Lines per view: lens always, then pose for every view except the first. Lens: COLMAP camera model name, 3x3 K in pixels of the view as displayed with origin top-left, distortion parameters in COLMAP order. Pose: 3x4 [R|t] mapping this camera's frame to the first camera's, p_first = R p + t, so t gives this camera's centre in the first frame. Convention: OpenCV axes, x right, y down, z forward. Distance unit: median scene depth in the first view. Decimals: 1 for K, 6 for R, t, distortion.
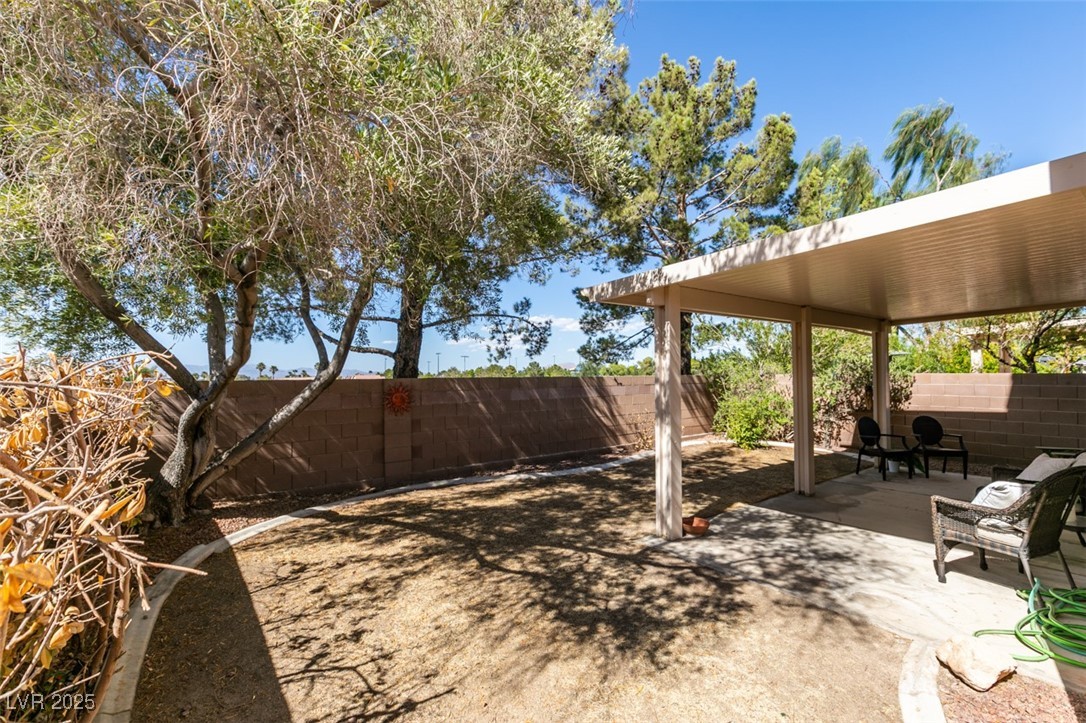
lens RADIAL K [[500.0, 0, 523.5], [0, 500.0, 369.0], [0, 0, 1]] dist [0.002197, -0.000262]
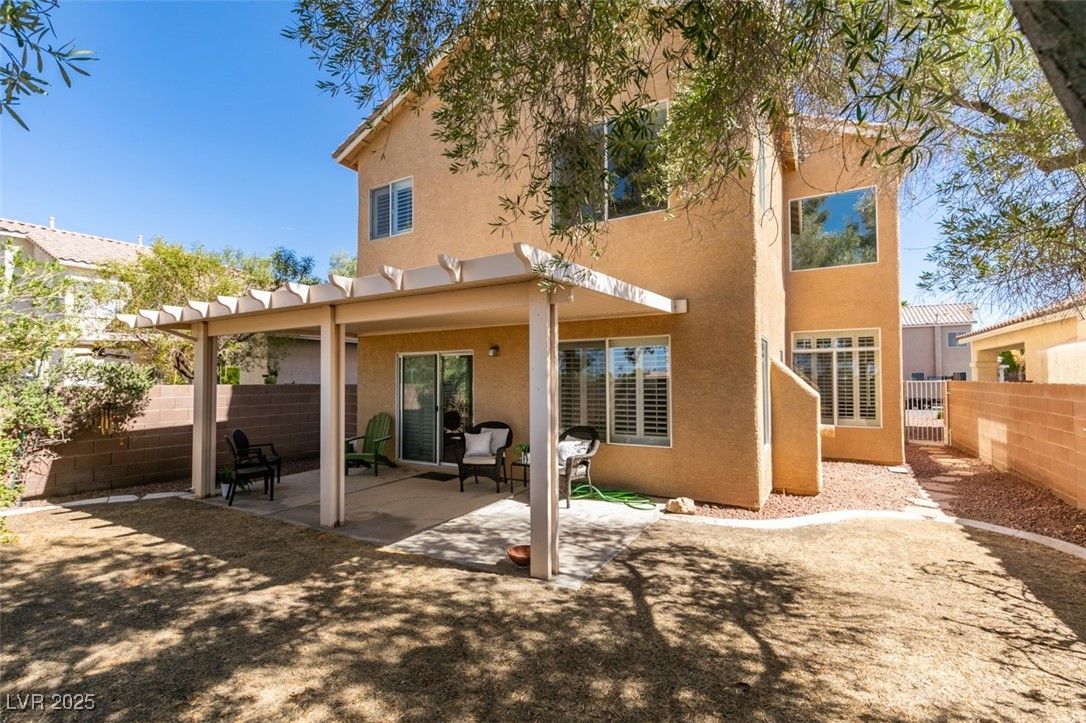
lens RADIAL K [[491.8, 0, 543.0], [0, 491.8, 361.5], [0, 0, 1]] dist [0.003349, -0.000316]
pose [[-0.431750, 0.036893, 0.901239, -0.570998], [0.001258, 0.999187, -0.040301, 0.005192], [-0.901993, -0.016266, -0.431445, 1.622446]]
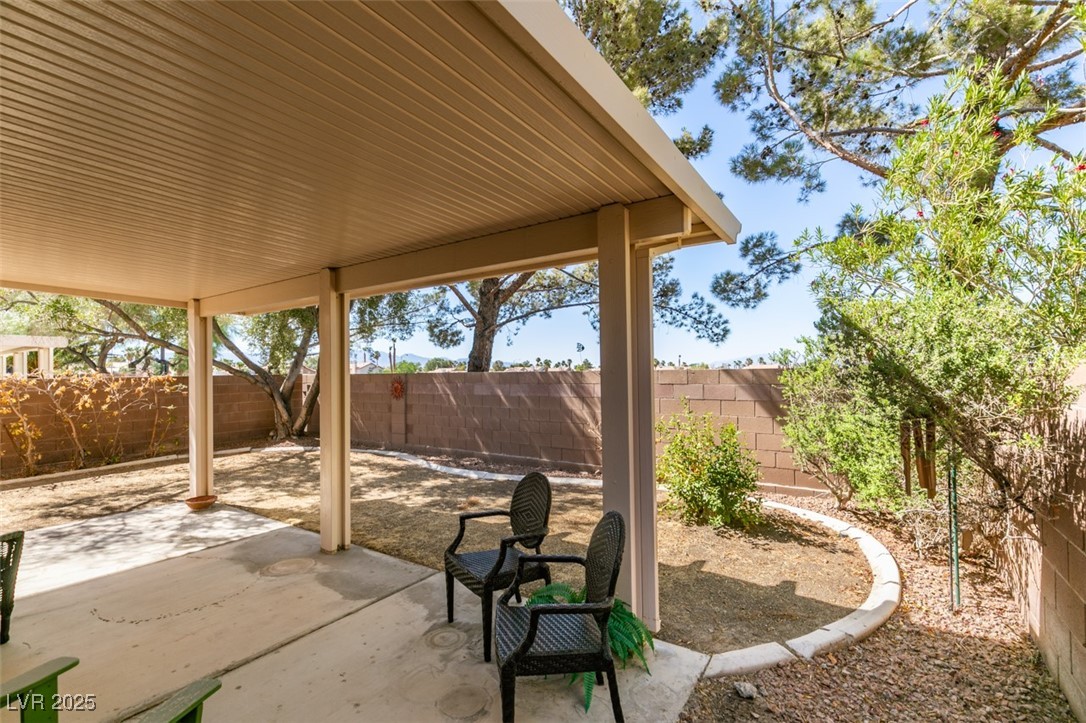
lens RADIAL K [[500.0, 0, 523.5], [0, 500.0, 369.0], [0, 0, 1]] dist [0.002197, -0.000262]
pose [[0.310099, -0.000258, -0.950704, 2.015980], [0.021418, 0.999748, 0.006715, 0.015141], [0.950463, -0.022444, 0.310026, 1.608873]]
